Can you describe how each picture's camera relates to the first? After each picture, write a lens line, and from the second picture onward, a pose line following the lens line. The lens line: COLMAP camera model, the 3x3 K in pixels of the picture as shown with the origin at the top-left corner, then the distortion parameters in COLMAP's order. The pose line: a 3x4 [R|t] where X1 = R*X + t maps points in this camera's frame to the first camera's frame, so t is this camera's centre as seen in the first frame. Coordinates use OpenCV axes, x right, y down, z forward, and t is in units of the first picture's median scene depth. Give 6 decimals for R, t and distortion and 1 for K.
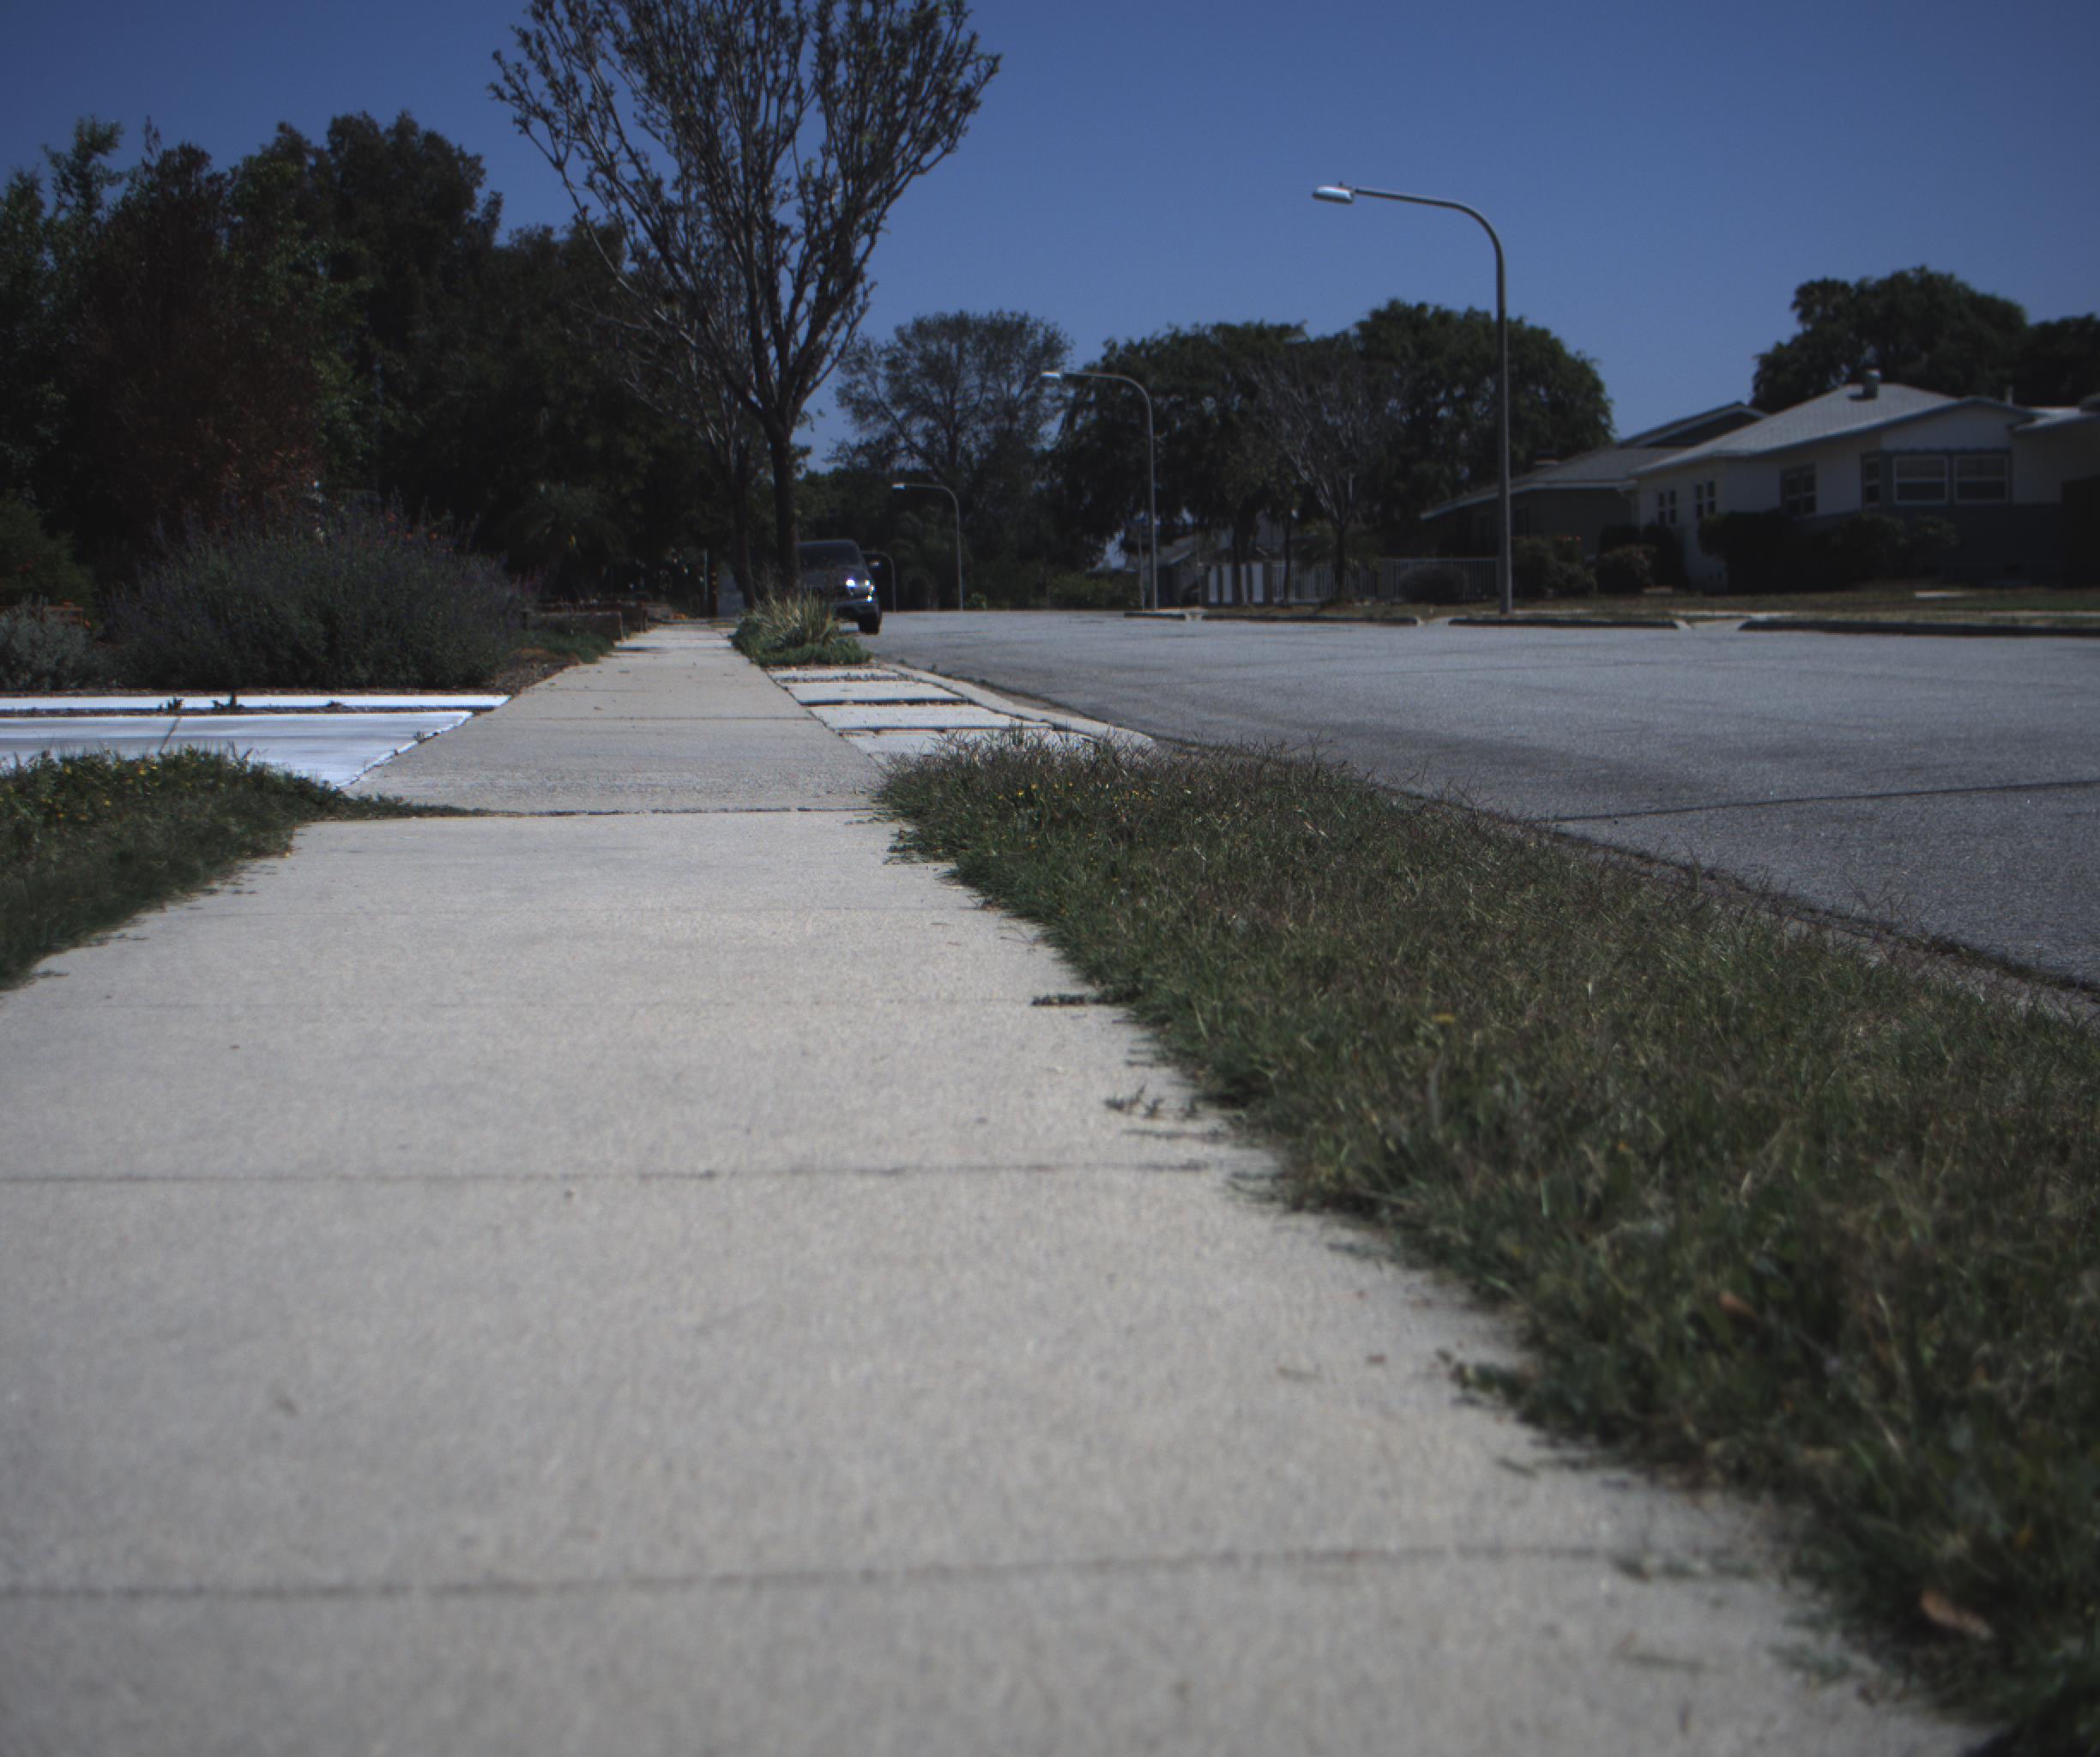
lens RADIAL K [[3899.9, 0, 1026.8], [0, 3899.9, 836.1], [0, 0, 1]] dist [-0.177376, 0.904936]
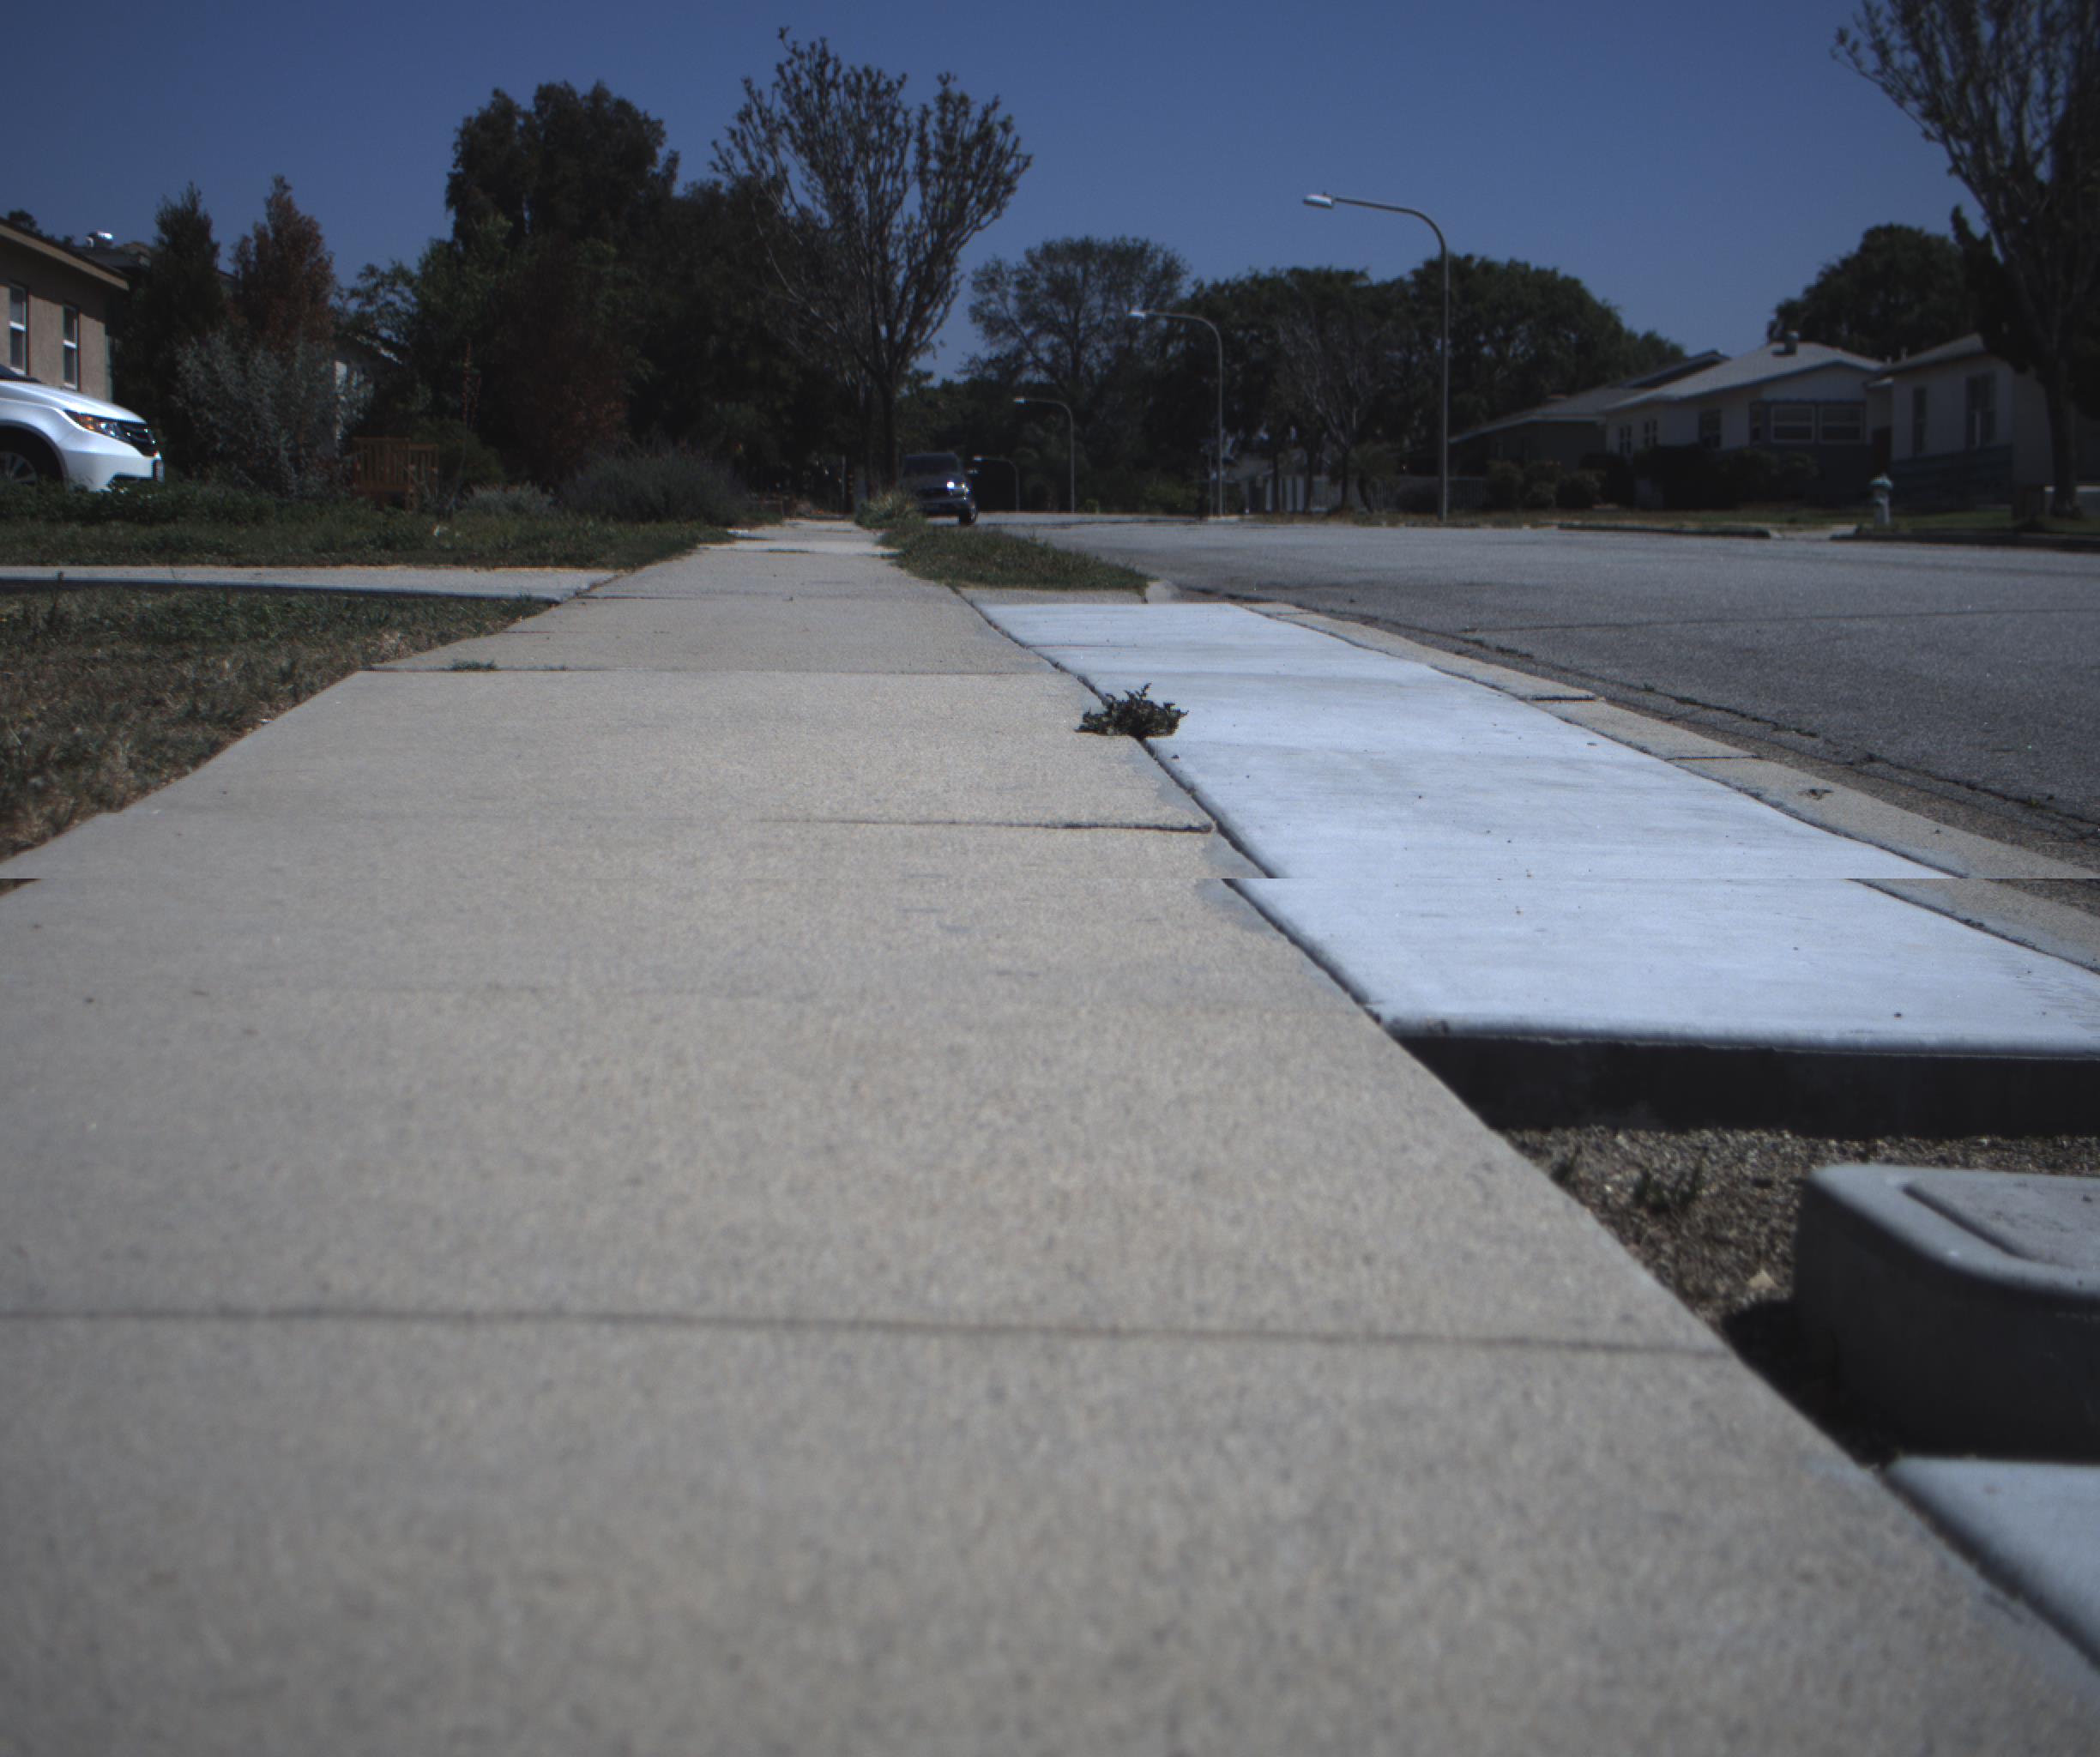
lens RADIAL K [[3899.9, 0, 1026.8], [0, 3899.9, 836.1], [0, 0, 1]] dist [-0.177376, 0.904936]
pose [[0.999119, 0.025195, -0.033570, 0.016549], [-0.024388, 0.999409, 0.024223, 0.012658], [0.034161, -0.023383, 0.999143, -0.191713]]
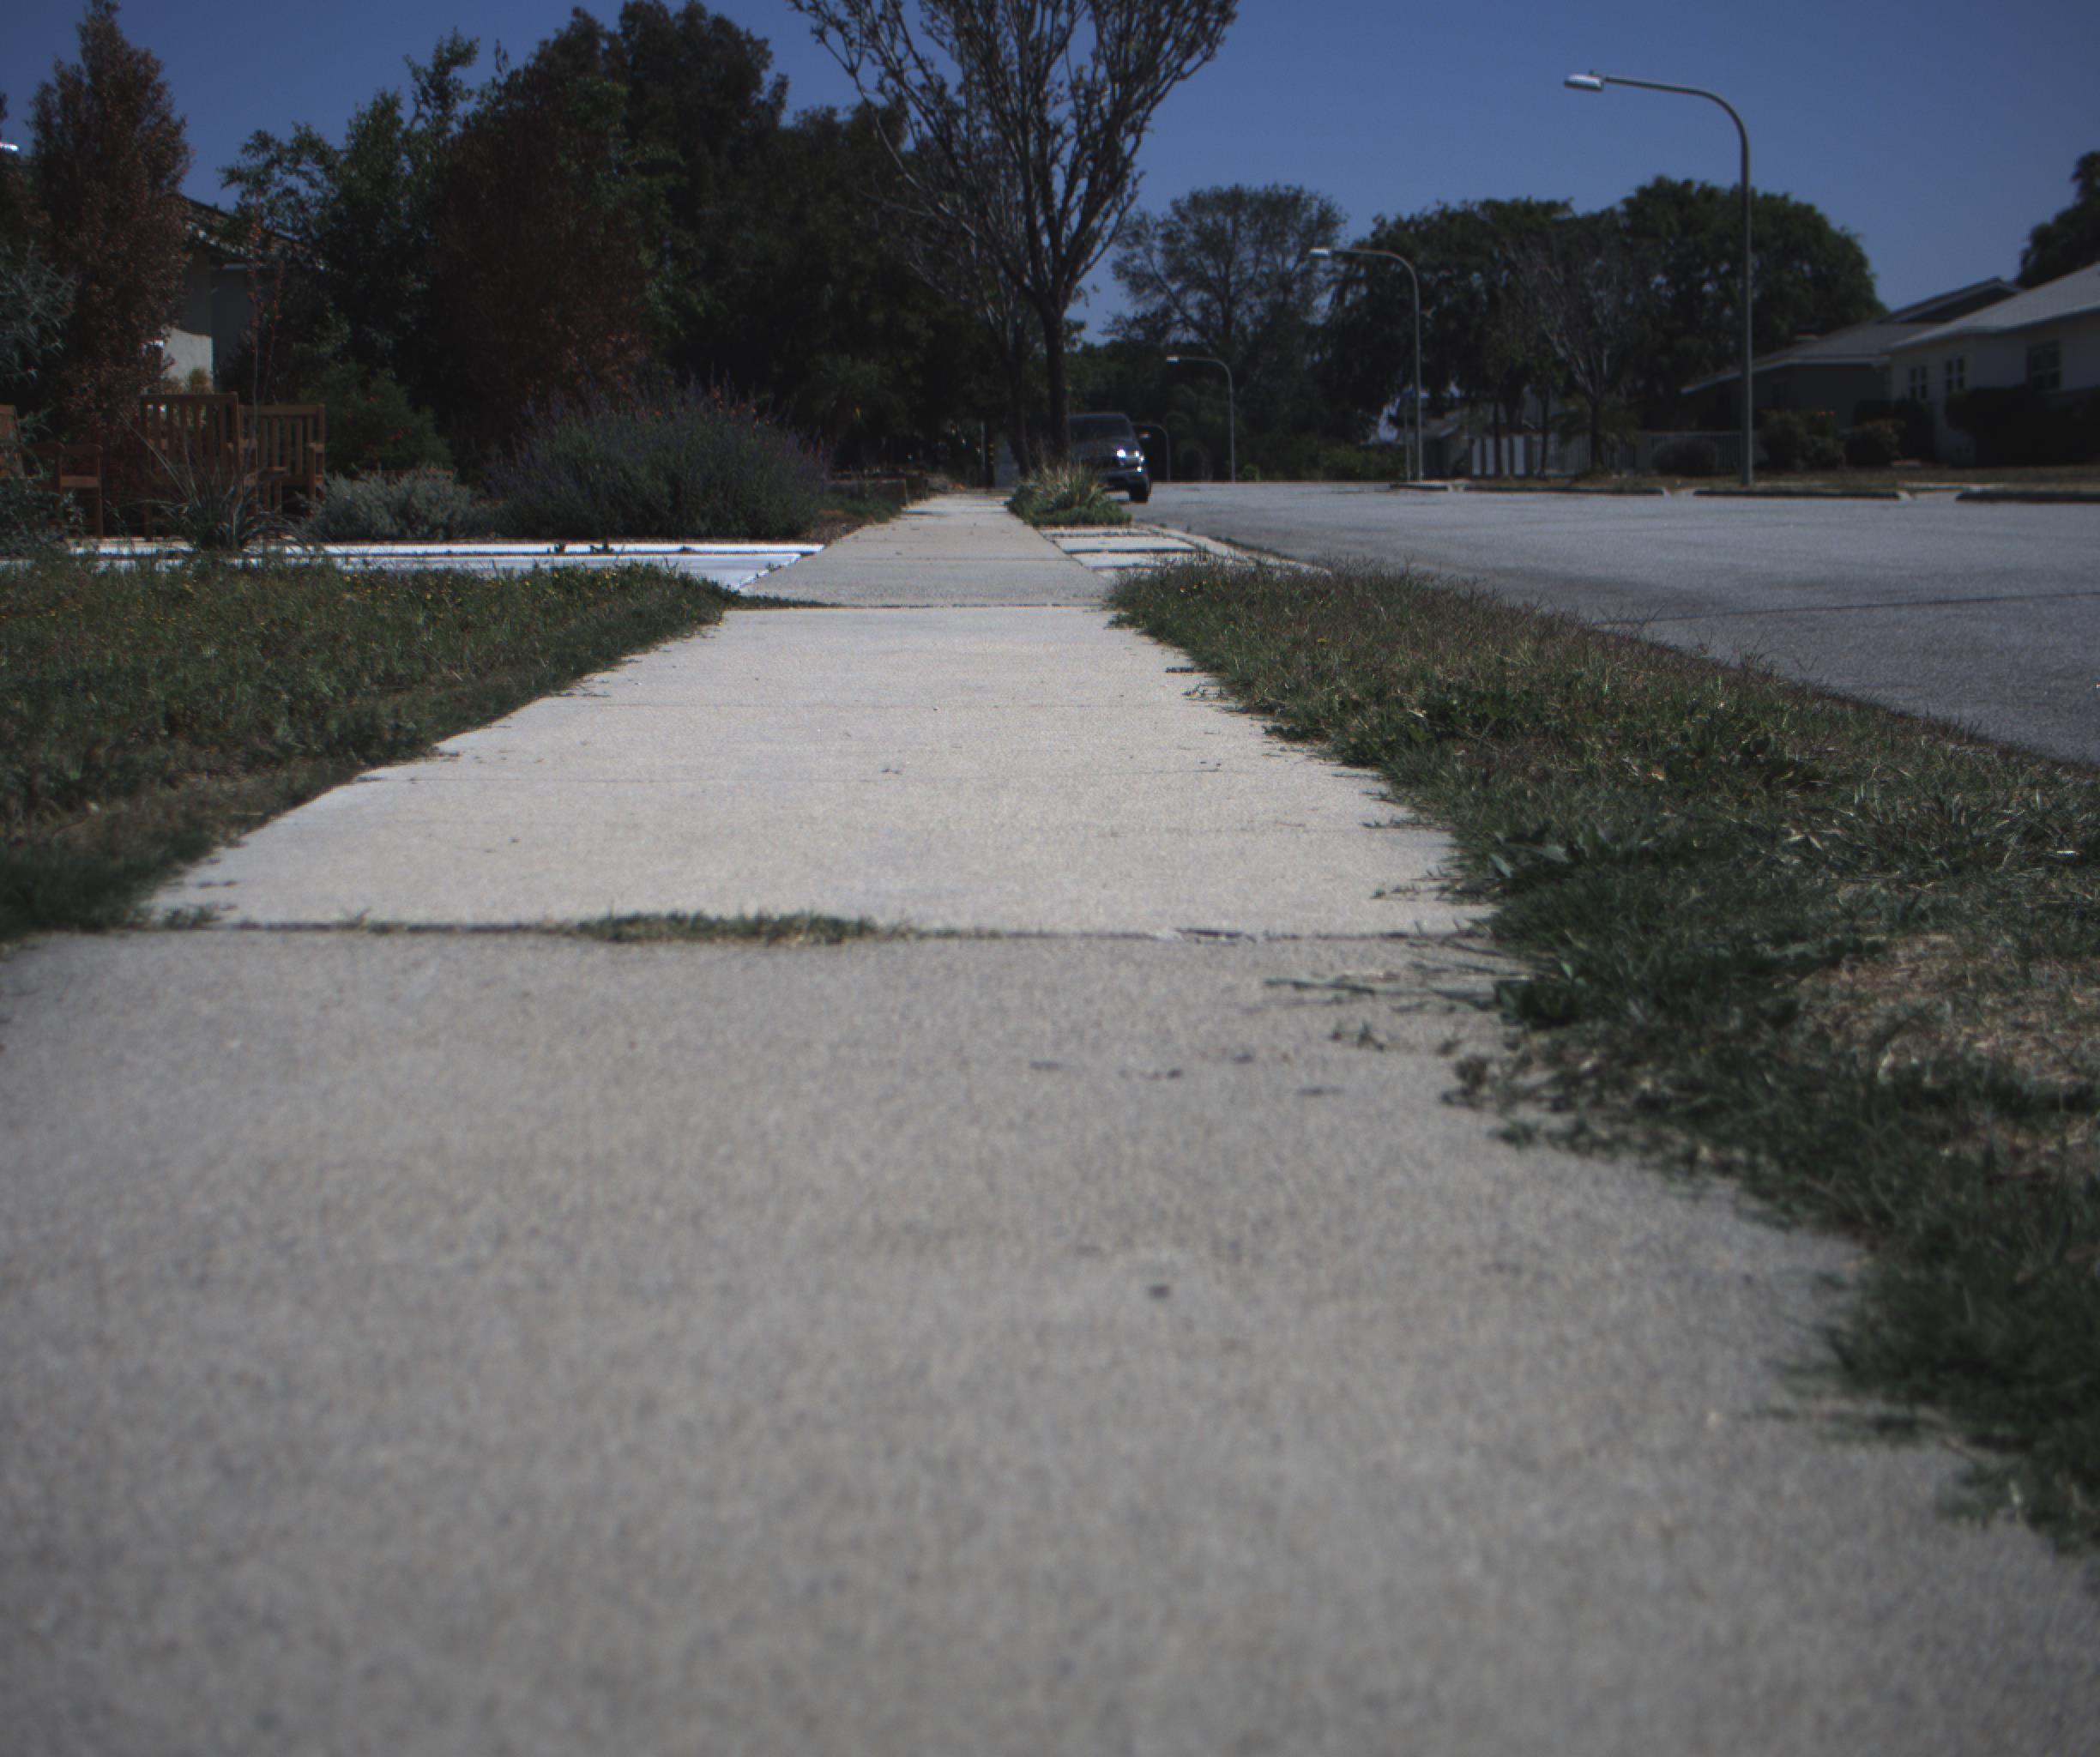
lens RADIAL K [[3899.9, 0, 1026.8], [0, 3899.9, 836.1], [0, 0, 1]] dist [-0.177376, 0.904936]
pose [[0.997495, 0.008569, -0.070220, 0.002420], [-0.006262, 0.999435, 0.033011, 0.002183], [0.070463, -0.032488, 0.996985, -0.031771]]
